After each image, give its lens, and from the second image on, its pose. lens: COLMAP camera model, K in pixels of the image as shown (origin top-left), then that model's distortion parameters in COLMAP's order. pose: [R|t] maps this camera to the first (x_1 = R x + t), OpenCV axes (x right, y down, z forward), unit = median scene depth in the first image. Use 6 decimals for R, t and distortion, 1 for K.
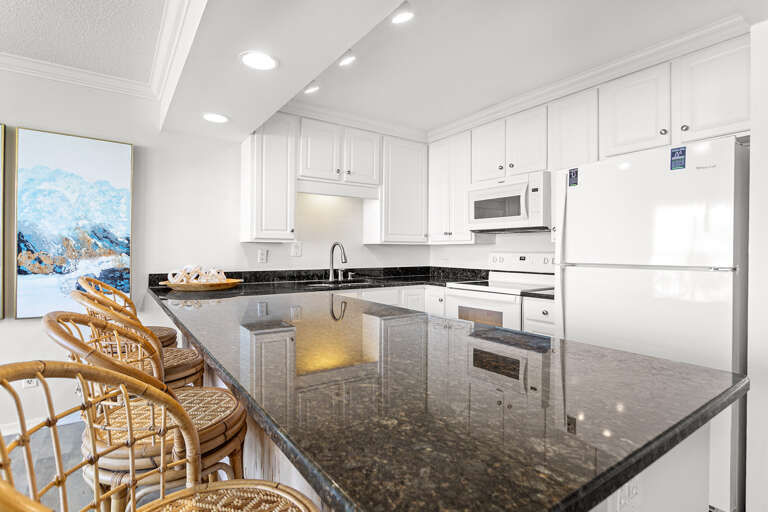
lens RADIAL K [[384.6, 0, 383.9], [0, 384.6, 255.4], [0, 0, 1]] dist [0.000243, 0.000036]
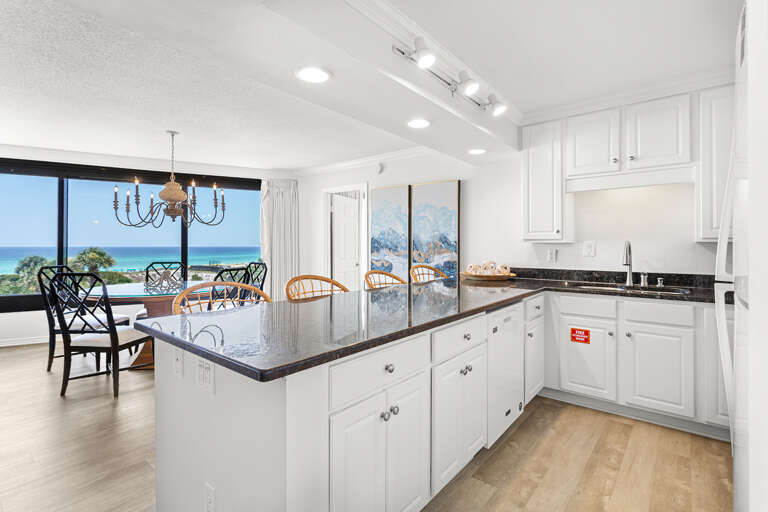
lens RADIAL K [[369.5, 0, 383.6], [0, 369.5, 248.2], [0, 0, 1]] dist [-0.001285, -0.000108]
pose [[0.265396, 0.005866, -0.964122, 0.563508], [-0.005854, 0.999973, 0.004473, -0.019835], [0.964122, 0.004457, 0.265423, 0.272088]]
